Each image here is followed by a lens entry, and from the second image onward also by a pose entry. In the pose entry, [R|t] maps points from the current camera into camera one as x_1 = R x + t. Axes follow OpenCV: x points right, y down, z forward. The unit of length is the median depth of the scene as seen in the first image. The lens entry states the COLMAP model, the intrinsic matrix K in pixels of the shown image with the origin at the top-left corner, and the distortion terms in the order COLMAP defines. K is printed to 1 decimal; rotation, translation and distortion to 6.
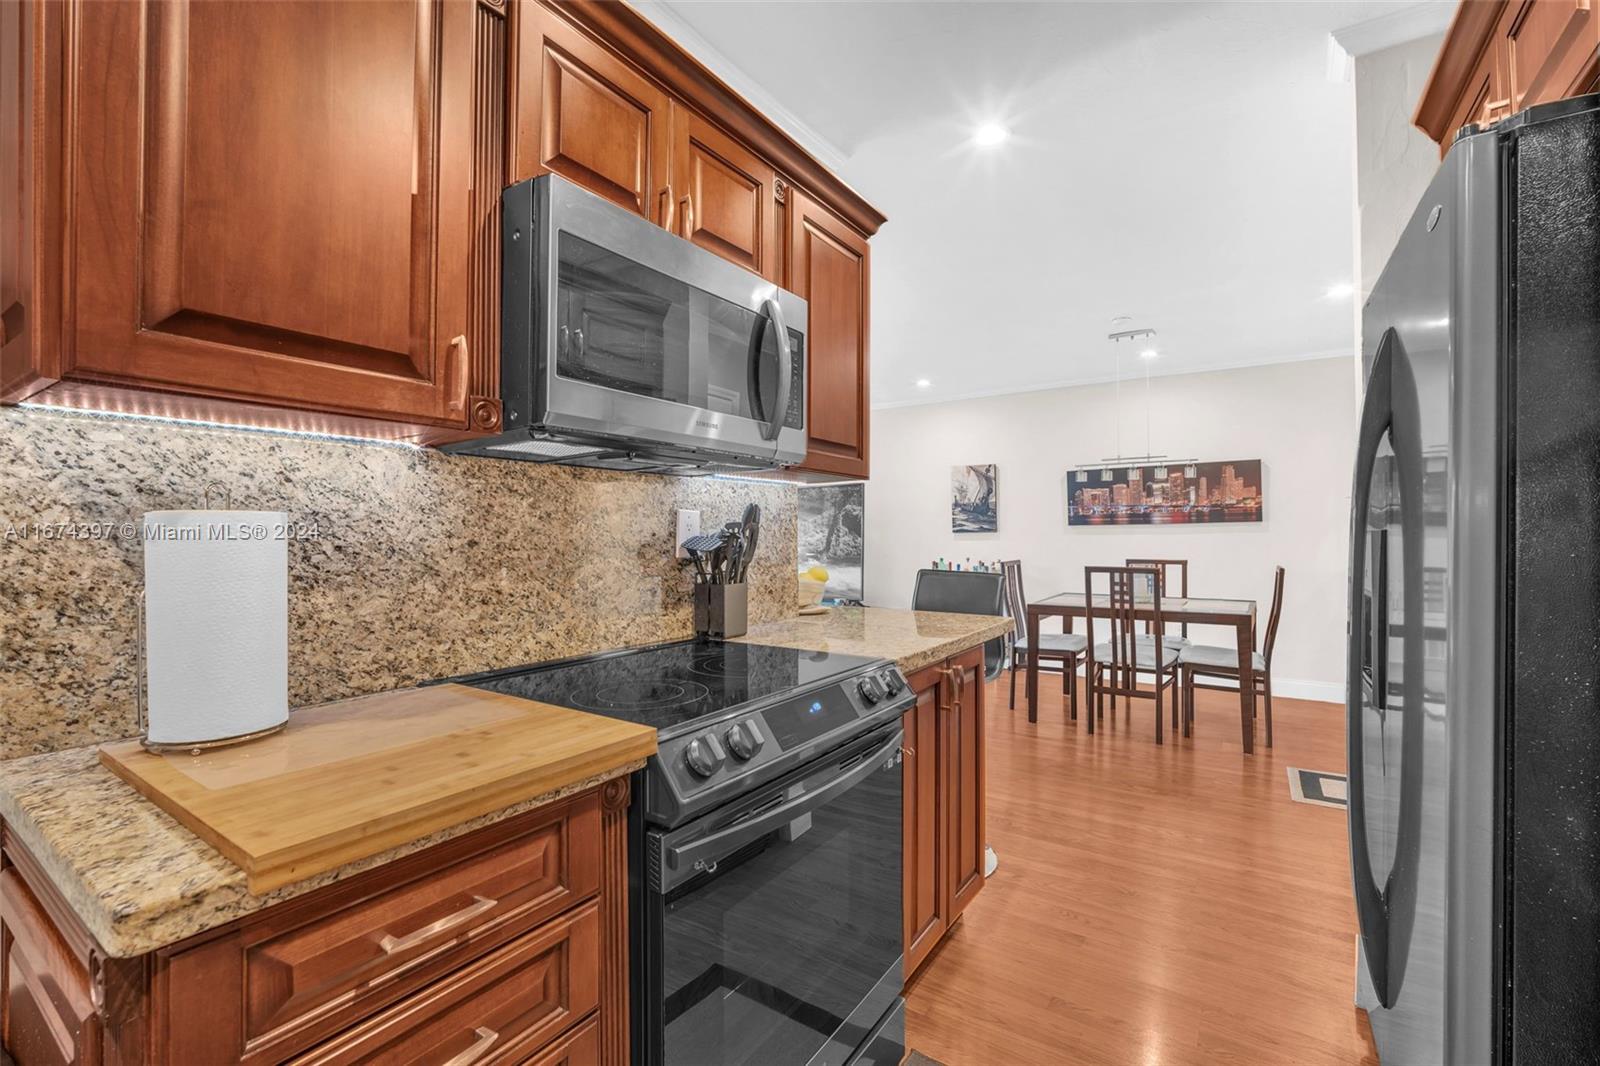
lens RADIAL K [[701.9, 0, 795.5], [0, 701.9, 524.3], [0, 0, 1]] dist [-0.011884, 0.003613]
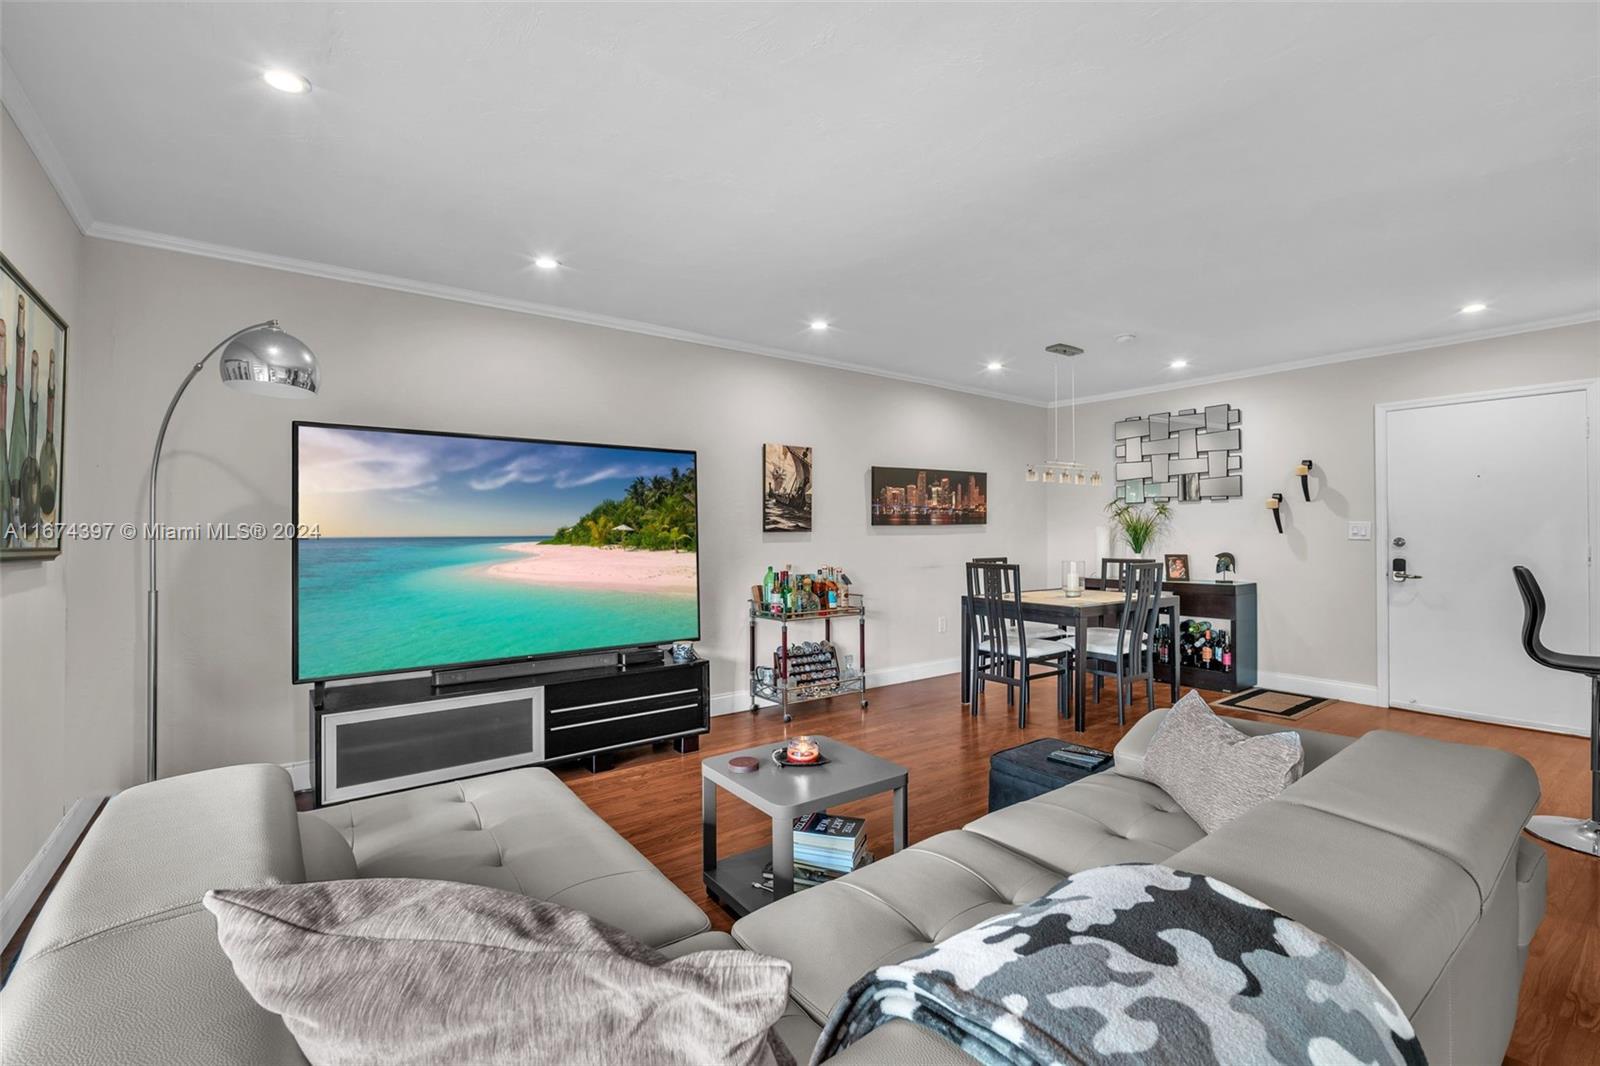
lens RADIAL K [[701.9, 0, 794.1], [0, 701.9, 527.3], [0, 0, 1]] dist [-0.011884, 0.003613]
pose [[0.331270, 0.012682, 0.943451, -0.553209], [-0.013021, 0.999876, -0.008869, 0.015303], [-0.943446, -0.009346, 0.331394, 0.847873]]
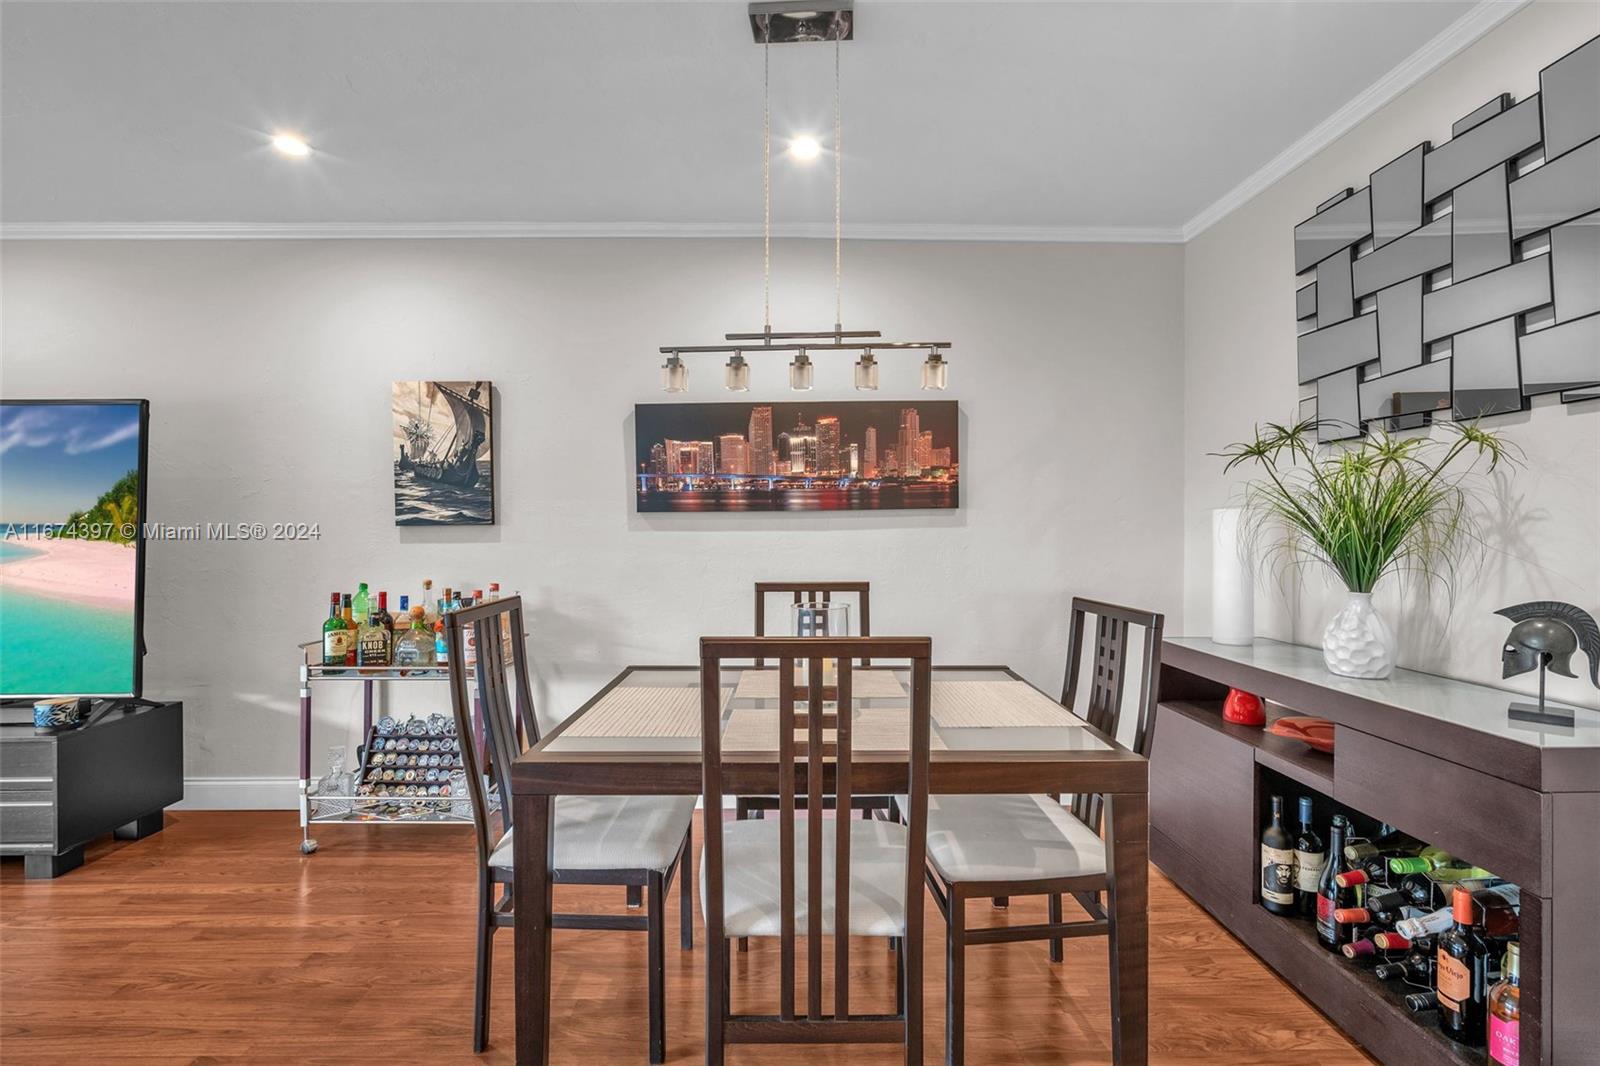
lens RADIAL K [[701.9, 0, 797.1], [0, 701.9, 531.9], [0, 0, 1]] dist [-0.011884, 0.003613]
pose [[0.821917, 0.000325, 0.569608, 0.210331], [-0.009726, 0.999862, 0.013463, 0.008389], [-0.569525, -0.016606, 0.821806, 0.555895]]
